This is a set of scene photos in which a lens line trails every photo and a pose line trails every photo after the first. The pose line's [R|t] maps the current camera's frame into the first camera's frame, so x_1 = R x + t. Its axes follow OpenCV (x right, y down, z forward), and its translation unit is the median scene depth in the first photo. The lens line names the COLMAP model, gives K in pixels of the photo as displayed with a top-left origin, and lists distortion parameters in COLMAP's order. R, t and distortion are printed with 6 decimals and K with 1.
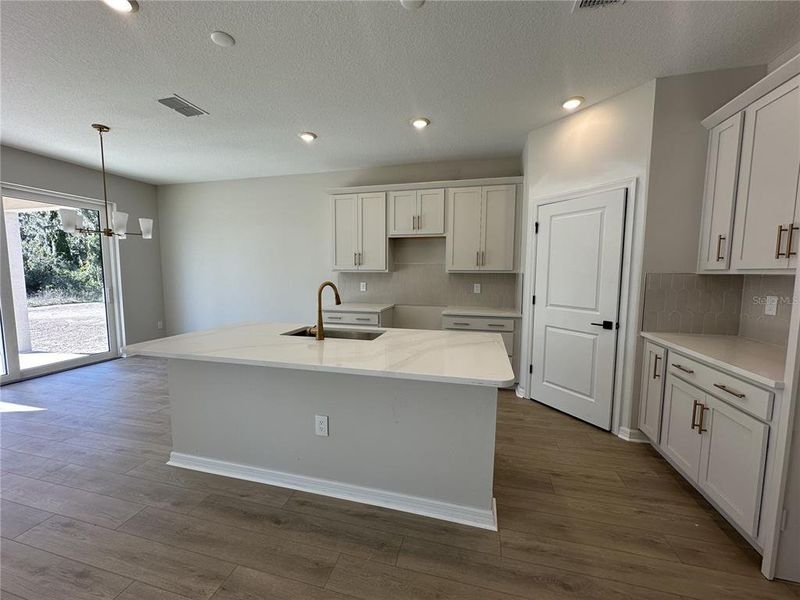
lens RADIAL K [[318.8, 0, 399.5], [0, 318.8, 300.0], [0, 0, 1]] dist [-0.003218, 0.000220]
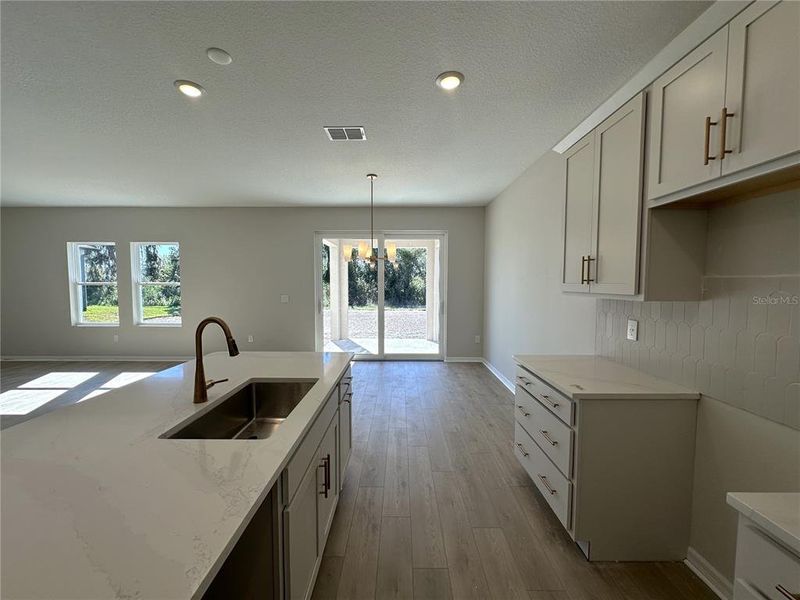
lens RADIAL K [[318.8, 0, 399.5], [0, 318.8, 300.0], [0, 0, 1]] dist [-0.003218, 0.000220]
pose [[0.244470, 0.049290, -0.968403, 0.348837], [-0.085806, 0.995889, 0.029028, -0.103654], [0.965853, 0.075999, 0.247695, 0.860763]]
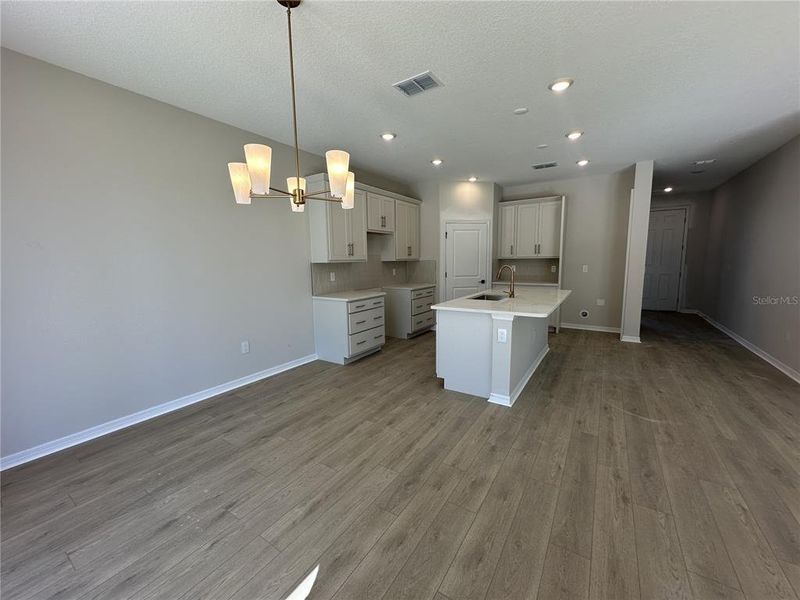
lens RADIAL K [[318.8, 0, 399.5], [0, 318.8, 300.0], [0, 0, 1]] dist [-0.003218, 0.000220]
pose [[0.321976, -0.131357, 0.937591, -1.500799], [0.101183, 0.989430, 0.103873, -0.078665], [-0.941325, 0.061424, 0.331864, 0.703524]]
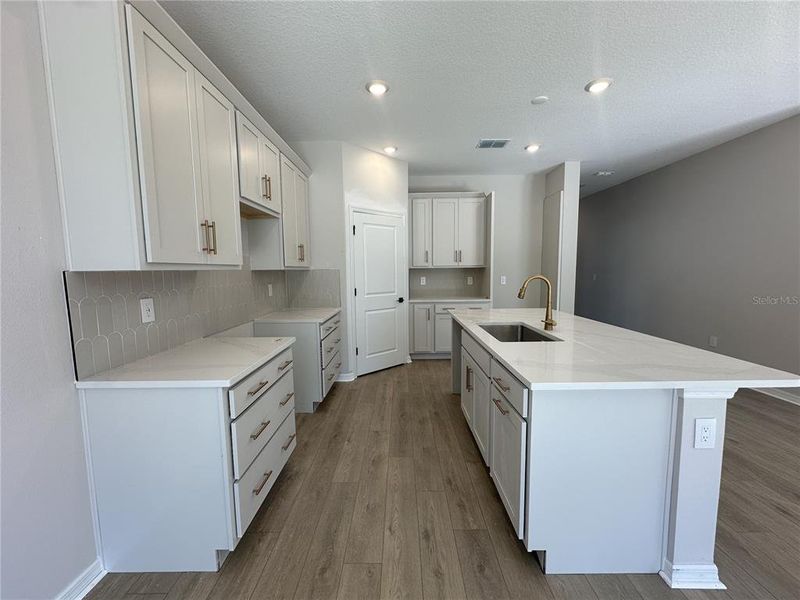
lens RADIAL K [[318.8, 0, 399.5], [0, 318.8, 300.0], [0, 0, 1]] dist [-0.003218, 0.000220]
pose [[-0.244456, -0.096101, 0.964887, -0.801270], [0.096542, 0.987720, 0.122834, -0.106378], [-0.964843, 0.123179, -0.232176, 1.203292]]
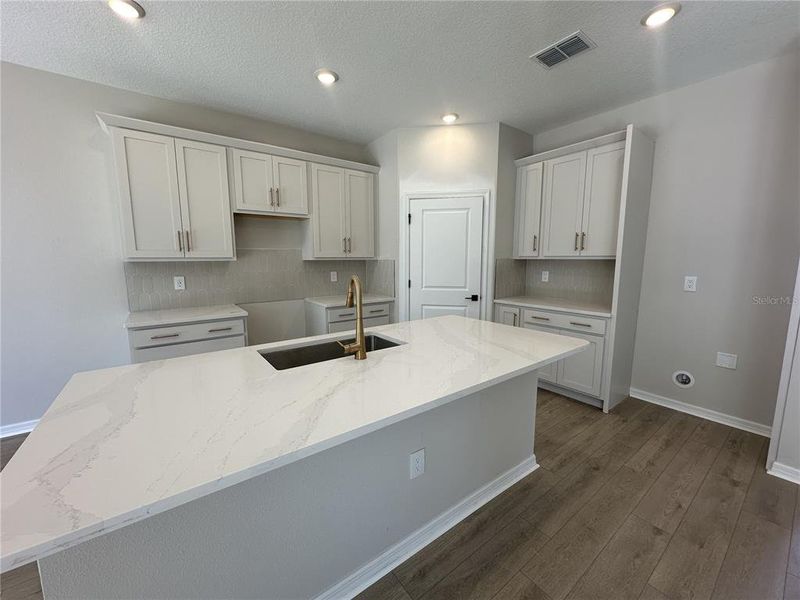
lens RADIAL K [[318.8, 0, 399.5], [0, 318.8, 300.0], [0, 0, 1]] dist [-0.003218, 0.000220]
pose [[0.626712, -0.109459, 0.771525, -0.509961], [0.075698, 0.993954, 0.079526, -0.037747], [-0.775566, 0.008563, 0.631209, 0.342704]]
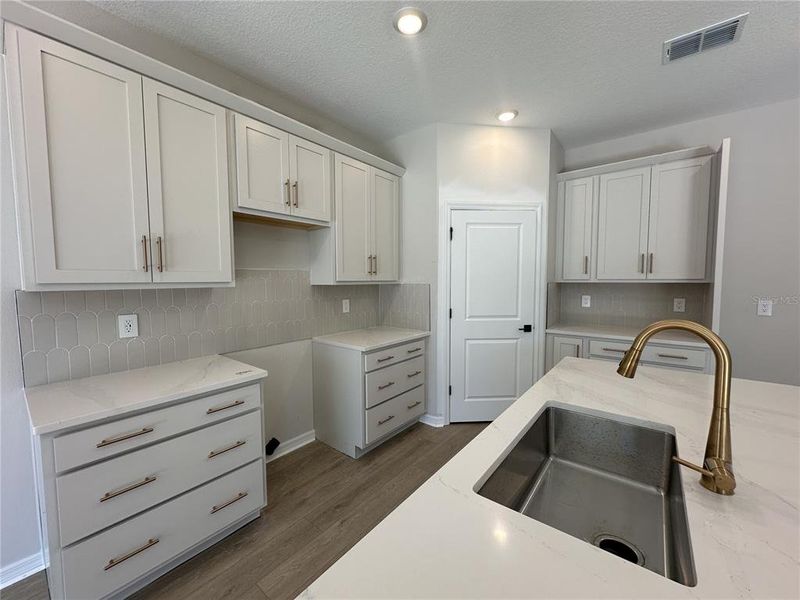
lens RADIAL K [[318.8, 0, 399.5], [0, 318.8, 300.0], [0, 0, 1]] dist [-0.003218, 0.000220]
pose [[0.408133, -0.065589, 0.910563, -0.487566], [0.087277, 0.995651, 0.032598, -0.085844], [-0.908741, 0.066167, 0.412082, 0.815424]]
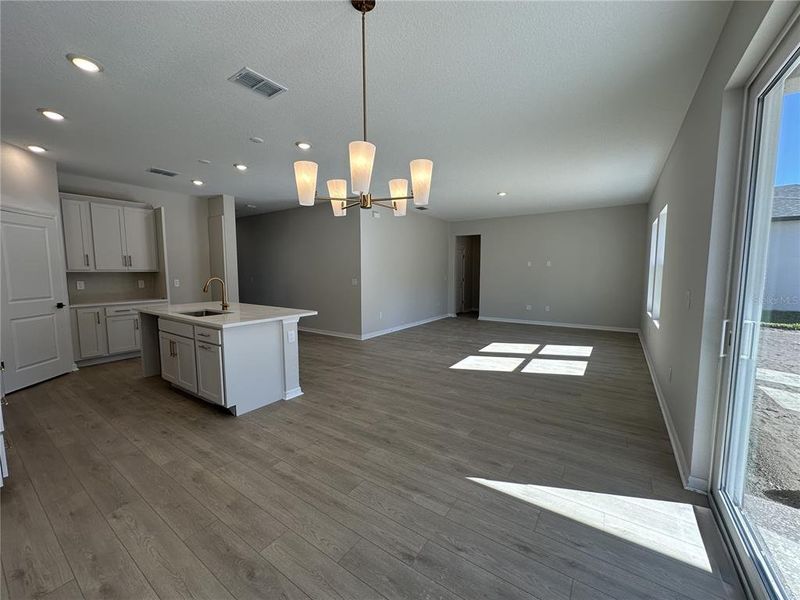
lens RADIAL K [[318.8, 0, 399.5], [0, 318.8, 300.0], [0, 0, 1]] dist [-0.003218, 0.000220]
pose [[-0.938657, -0.035256, 0.343045, -1.239688], [0.027134, 0.984125, 0.175388, -0.150683], [-0.343783, 0.173937, -0.922800, 1.608809]]
